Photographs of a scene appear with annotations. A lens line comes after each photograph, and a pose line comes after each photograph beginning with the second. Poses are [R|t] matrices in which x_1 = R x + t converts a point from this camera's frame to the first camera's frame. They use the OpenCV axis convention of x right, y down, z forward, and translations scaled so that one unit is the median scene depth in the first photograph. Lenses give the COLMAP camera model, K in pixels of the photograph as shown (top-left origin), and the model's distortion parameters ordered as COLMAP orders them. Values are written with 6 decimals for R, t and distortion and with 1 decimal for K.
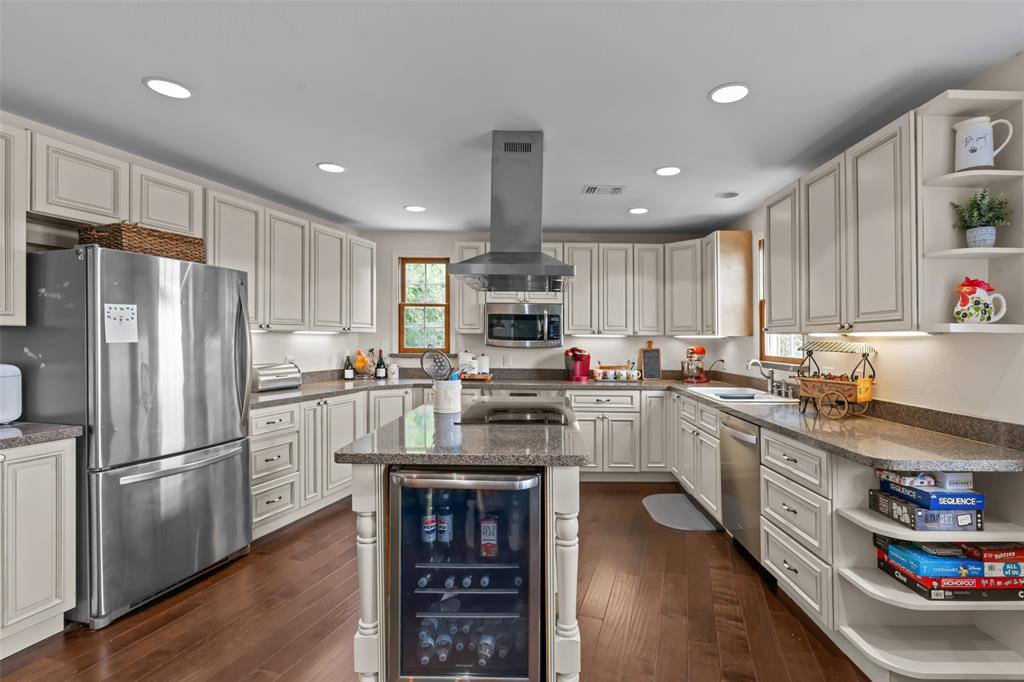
lens RADIAL K [[468.2, 0, 566.3], [0, 468.2, 335.0], [0, 0, 1]] dist [0.002394, 0.000685]
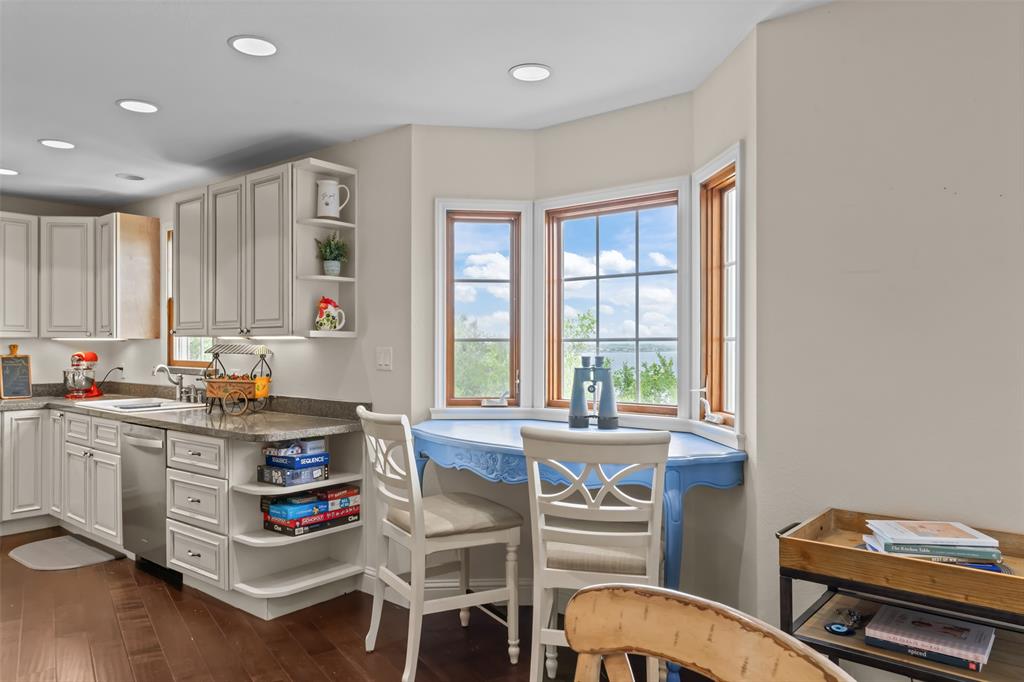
lens RADIAL K [[709.6, 0, 508.9], [0, 709.6, 333.8], [0, 0, 1]] dist [-0.004522, 0.000060]
pose [[0.669995, 0.007377, 0.742329, -0.216630], [-0.005406, 0.999973, -0.005059, -0.005383], [-0.742346, -0.000623, 0.670016, -0.544849]]
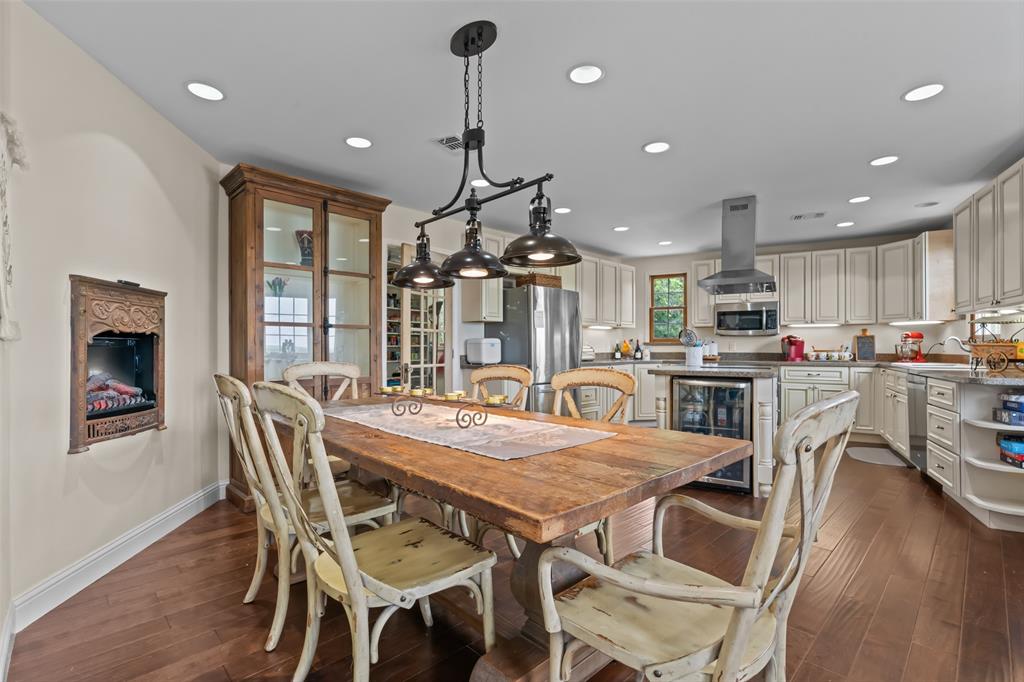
lens RADIAL K [[472.8, 0, 513.0], [0, 472.8, 350.4], [0, 0, 1]] dist [0.001555, 0.000253]
pose [[0.847416, 0.000933, -0.530928, 0.109077], [0.004475, 0.999950, 0.008899, 0.093273], [0.530910, -0.009917, 0.847370, -0.860354]]
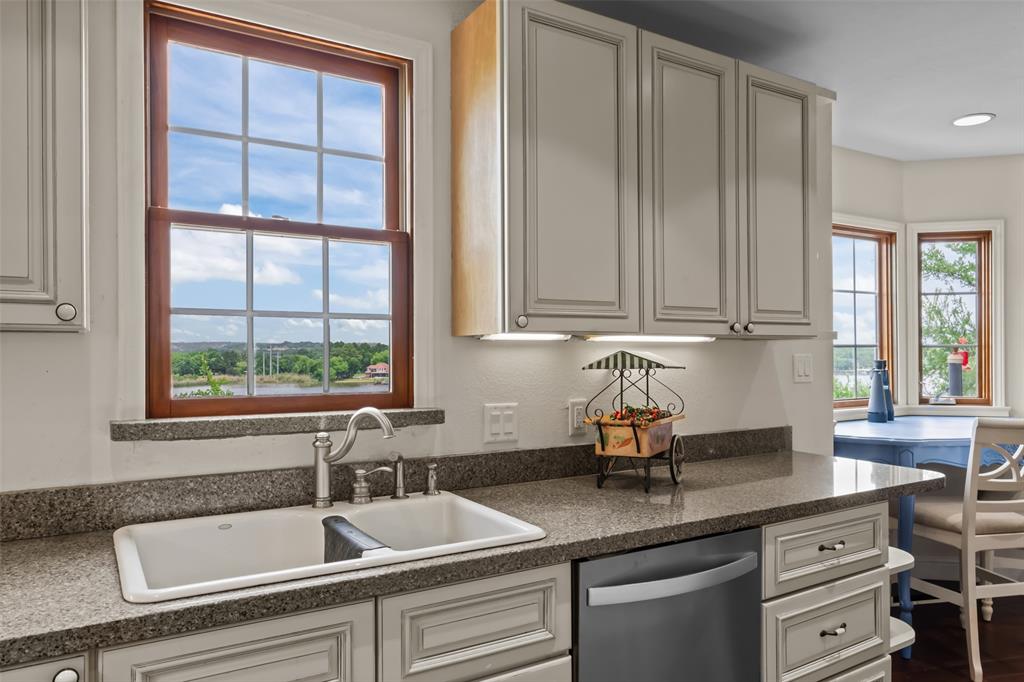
lens RADIAL K [[709.6, 0, 508.9], [0, 709.6, 333.8], [0, 0, 1]] dist [-0.004522, 0.000060]
pose [[-0.486014, 0.019764, 0.873728, -0.100140], [-0.007314, 0.999617, -0.026680, 0.017671], [-0.873921, -0.019358, -0.485683, 1.543988]]
